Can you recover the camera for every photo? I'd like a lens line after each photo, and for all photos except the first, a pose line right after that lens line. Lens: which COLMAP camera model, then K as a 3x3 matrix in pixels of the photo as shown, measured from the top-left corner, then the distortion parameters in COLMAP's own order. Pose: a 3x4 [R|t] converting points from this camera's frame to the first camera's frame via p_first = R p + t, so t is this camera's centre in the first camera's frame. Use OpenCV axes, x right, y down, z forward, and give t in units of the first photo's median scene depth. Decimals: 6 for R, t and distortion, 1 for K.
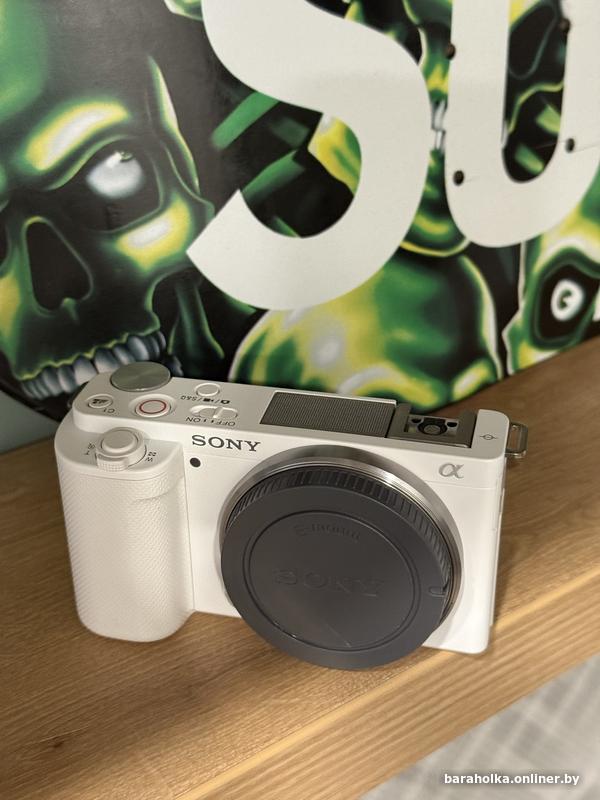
lens RADIAL K [[1143.2, 0, 299.2], [0, 1143.2, 396.2], [0, 0, 1]] dist [0.161678, -0.316208]
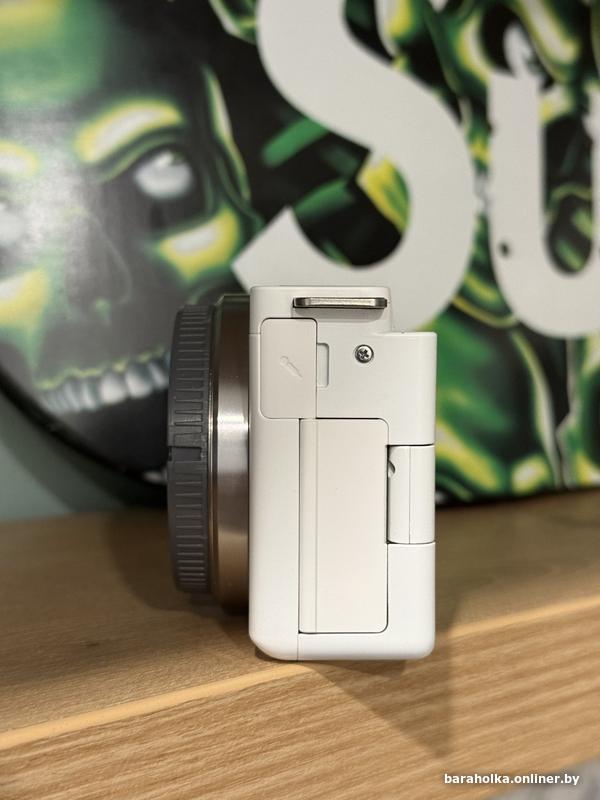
lens RADIAL K [[1160.4, 0, 300.0], [0, 1160.4, 400.0], [0, 0, 1]] dist [0.113449, -0.123726]
pose [[0.998228, 0.015900, 0.057335, -0.094743], [0.010764, 0.899474, -0.436842, 0.380290], [-0.058517, 0.436685, 0.897709, 0.198634]]
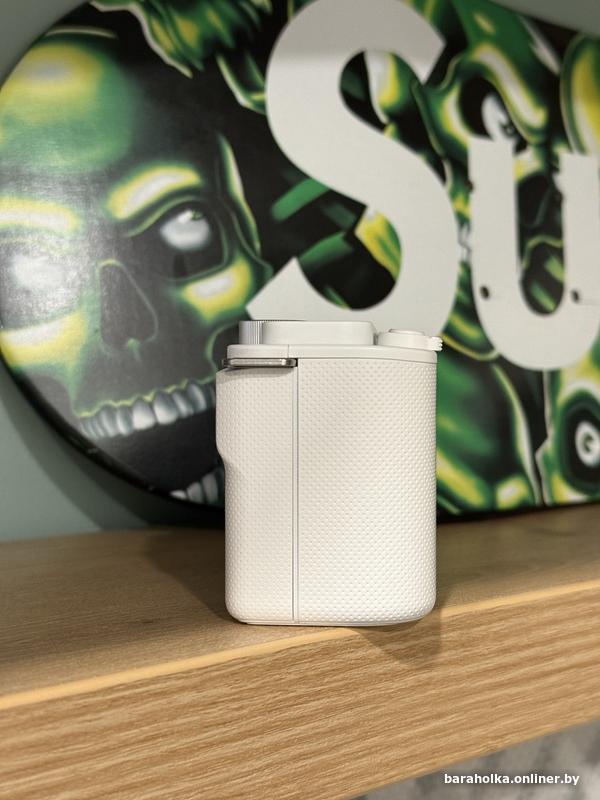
lens RADIAL K [[1143.2, 0, 299.2], [0, 1143.2, 396.2], [0, 0, 1]] dist [0.161678, -0.316208]
pose [[0.997492, 0.007884, 0.070335, -0.121919], [0.026712, 0.878343, -0.477285, 0.444787], [-0.065541, 0.477967, 0.875929, 0.113924]]
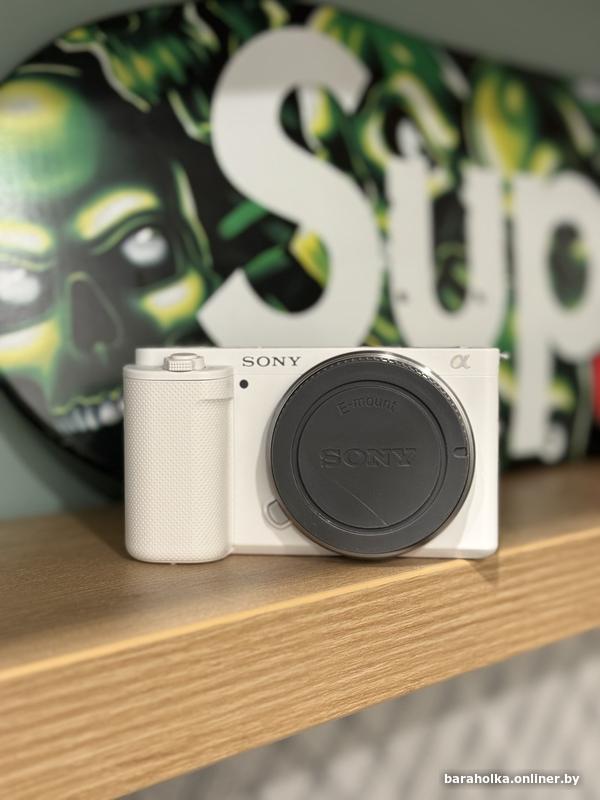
lens RADIAL K [[1129.1, 0, 300.0], [0, 1129.1, 400.0], [0, 0, 1]] dist [0.136968, -0.082417]
pose [[0.988664, 0.001380, 0.150141, -0.169241], [0.064273, 0.899821, -0.431499, 0.470898], [-0.135696, 0.436257, 0.889531, -0.034240]]
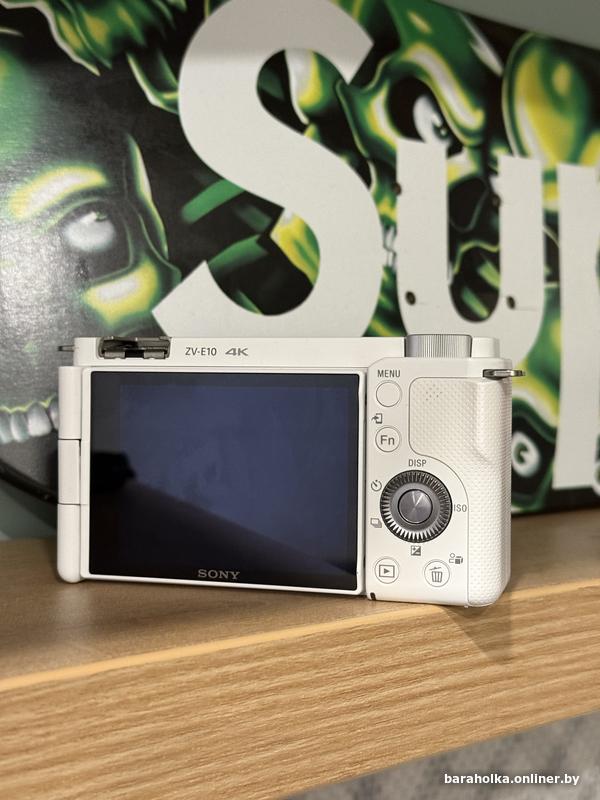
lens RADIAL K [[1143.2, 0, 299.2], [0, 1143.2, 396.2], [0, 0, 1]] dist [0.161678, -0.316208]
pose [[0.998870, 0.016216, 0.044685, -0.011005], [0.007241, 0.877148, -0.480165, 0.429359], [-0.046981, 0.479946, 0.876039, 0.131069]]
